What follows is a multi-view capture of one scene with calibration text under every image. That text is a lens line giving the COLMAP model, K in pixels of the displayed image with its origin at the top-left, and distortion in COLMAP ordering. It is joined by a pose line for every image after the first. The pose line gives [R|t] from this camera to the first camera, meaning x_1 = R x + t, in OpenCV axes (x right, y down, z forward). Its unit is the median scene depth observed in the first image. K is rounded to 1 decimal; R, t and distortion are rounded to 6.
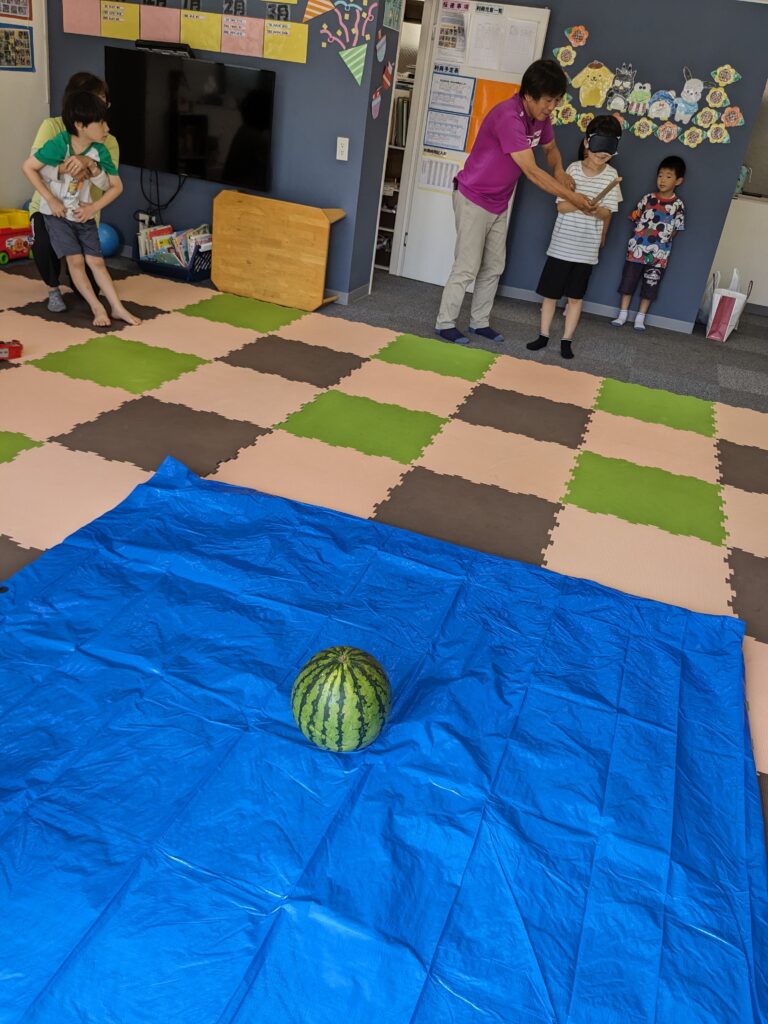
lens RADIAL K [[804.9, 0, 412.9], [0, 804.9, 496.8], [0, 0, 1]] dist [0.039806, -0.066785]
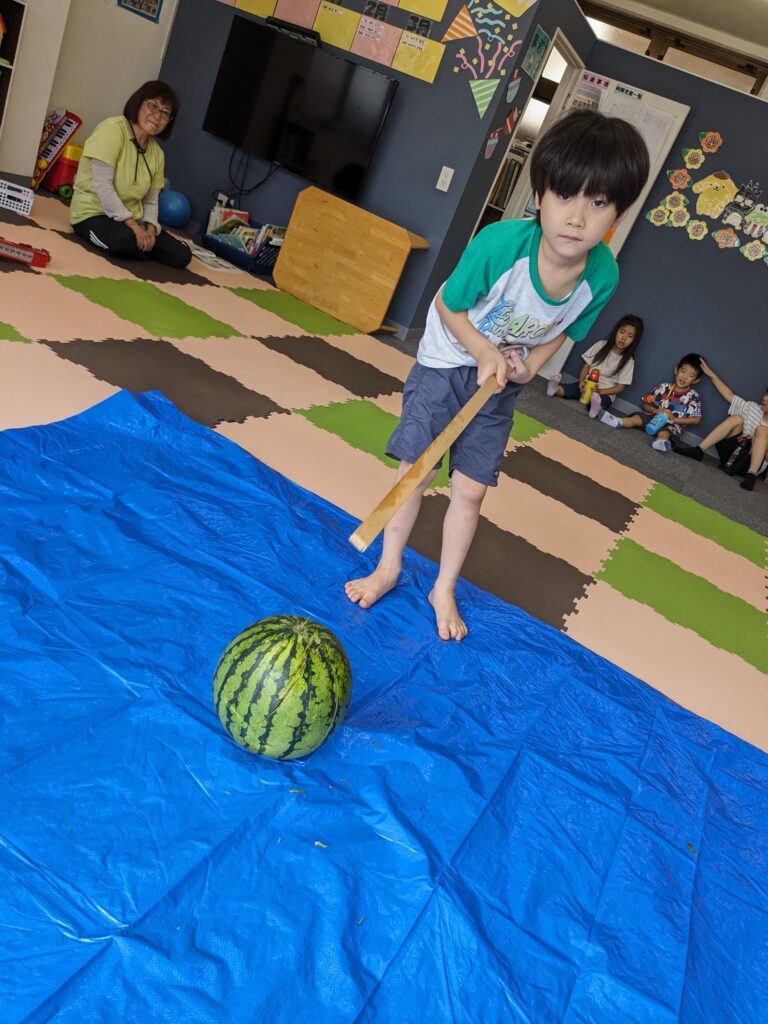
lens RADIAL K [[804.9, 0, 407.2], [0, 804.9, 531.8], [0, 0, 1]] dist [0.039806, -0.066785]
pose [[0.962969, 0.268996, -0.018205, -0.001632], [-0.269577, 0.959570, -0.080953, 0.054135], [-0.004307, 0.082863, 0.996552, 0.095446]]
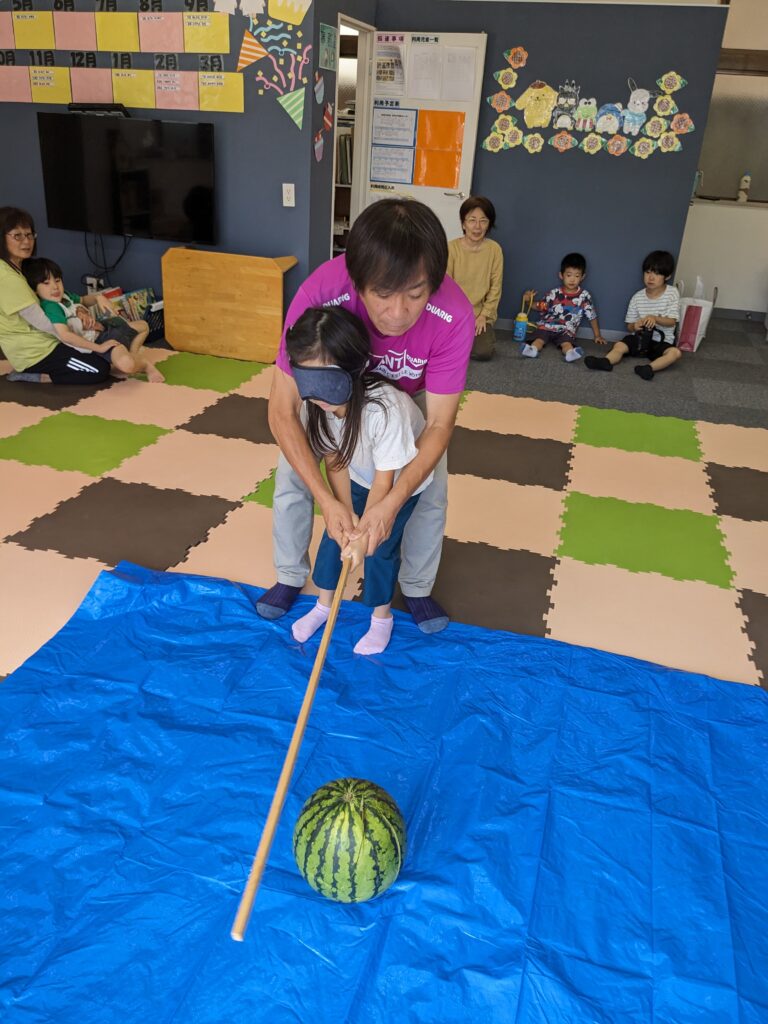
lens RADIAL K [[804.9, 0, 382.4], [0, 804.9, 491.0], [0, 0, 1]] dist [0.039806, -0.066785]
pose [[0.995985, -0.089514, -0.000614, -0.006108], [0.089462, 0.995602, -0.027808, -0.038509], [0.003101, 0.027641, 0.999613, 0.037765]]
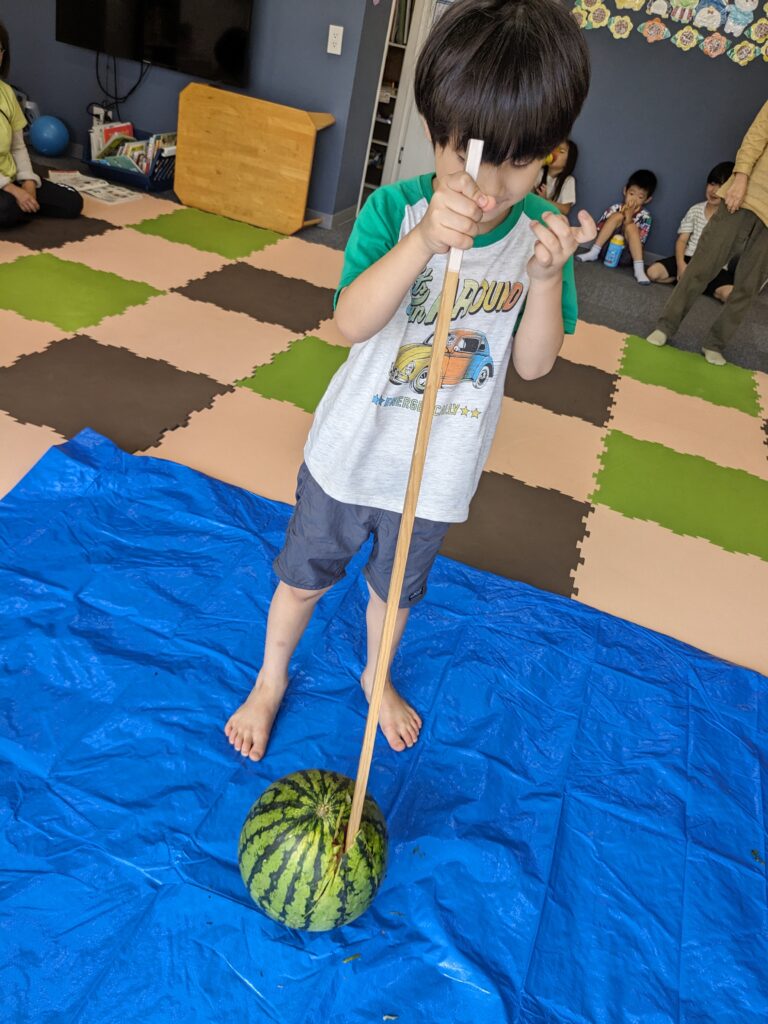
lens RADIAL K [[804.9, 0, 384.6], [0, 804.9, 485.8], [0, 0, 1]] dist [0.039806, -0.066785]
pose [[0.998477, 0.054604, 0.007846, -0.017638], [-0.055050, 0.995460, 0.077650, -0.038600], [-0.003571, -0.077964, 0.996950, 0.129058]]
